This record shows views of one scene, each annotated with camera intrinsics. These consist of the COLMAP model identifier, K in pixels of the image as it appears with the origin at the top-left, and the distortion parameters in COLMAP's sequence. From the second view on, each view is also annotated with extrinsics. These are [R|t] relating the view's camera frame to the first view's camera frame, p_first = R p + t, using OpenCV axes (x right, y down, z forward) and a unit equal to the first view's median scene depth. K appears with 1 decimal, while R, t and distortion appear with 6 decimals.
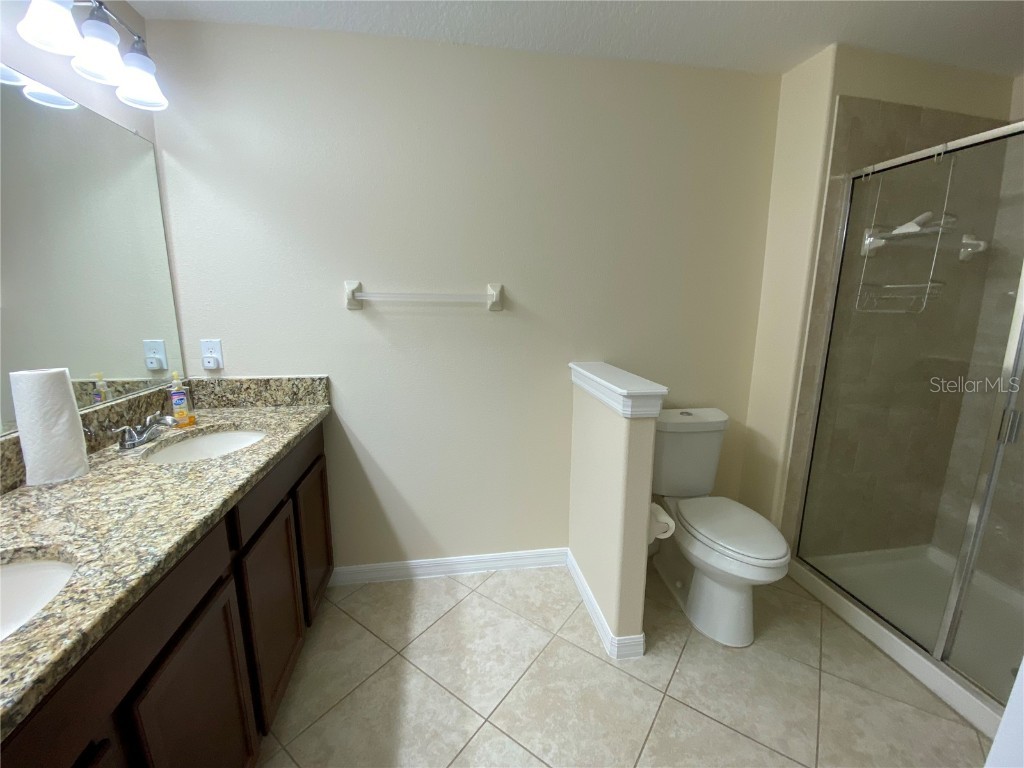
lens RADIAL K [[417.3, 0, 512.0], [0, 417.3, 384.0], [0, 0, 1]] dist [0.023576, -0.020925]
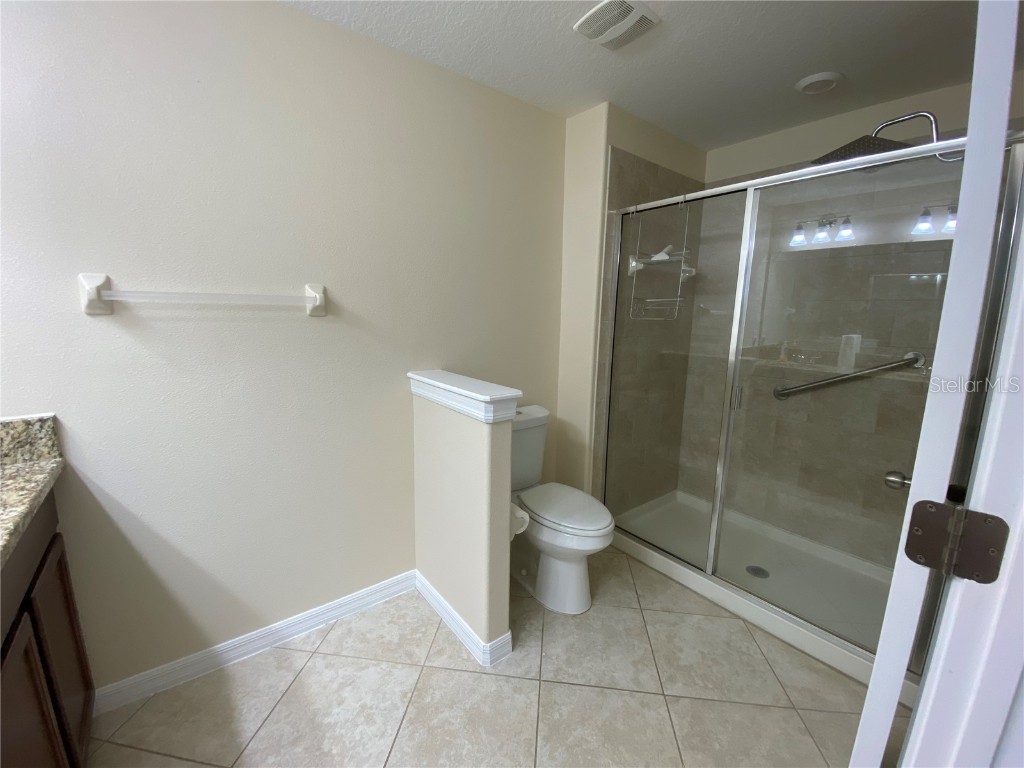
lens RADIAL K [[417.3, 0, 512.0], [0, 417.3, 384.0], [0, 0, 1]] dist [0.023576, -0.020925]
pose [[0.871575, -0.073831, 0.484672, -0.134364], [0.081768, 0.996640, 0.004778, -0.012446], [-0.483396, 0.035466, 0.874683, 0.074300]]
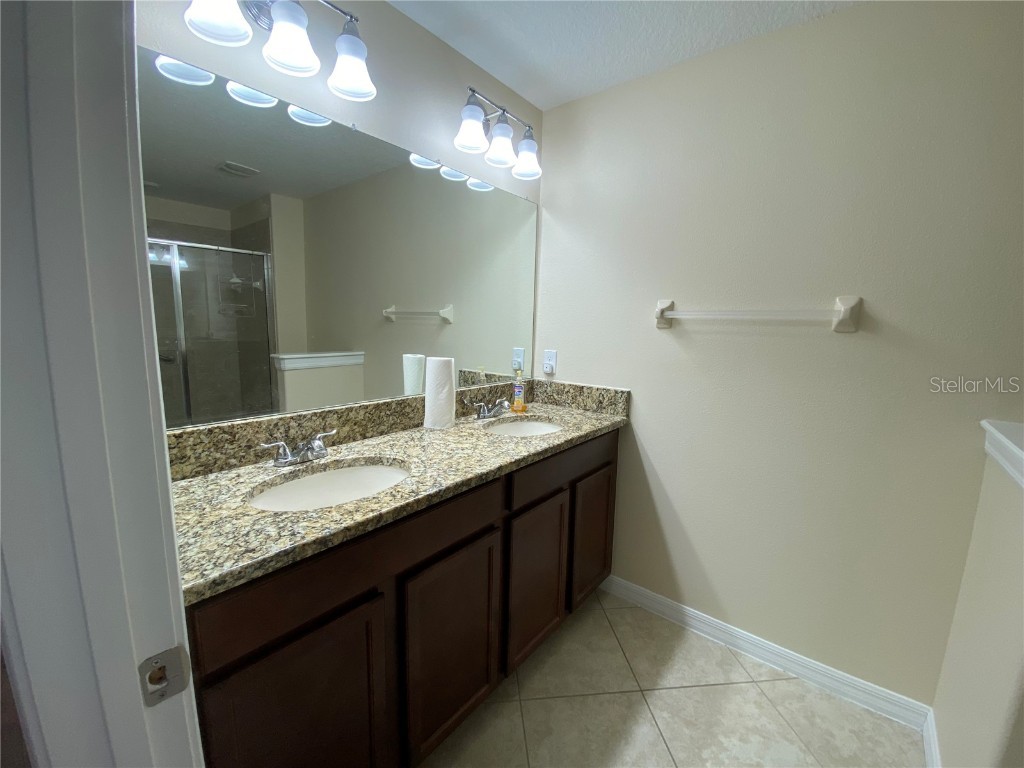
lens RADIAL K [[412.9, 0, 512.0], [0, 412.9, 384.0], [0, 0, 1]] dist [0.018681, -0.019546]
pose [[0.669552, 0.111991, -0.734274, 0.133666], [-0.163791, 0.986494, 0.001106, 0.013861], [0.724481, 0.119527, 0.678853, 0.083731]]
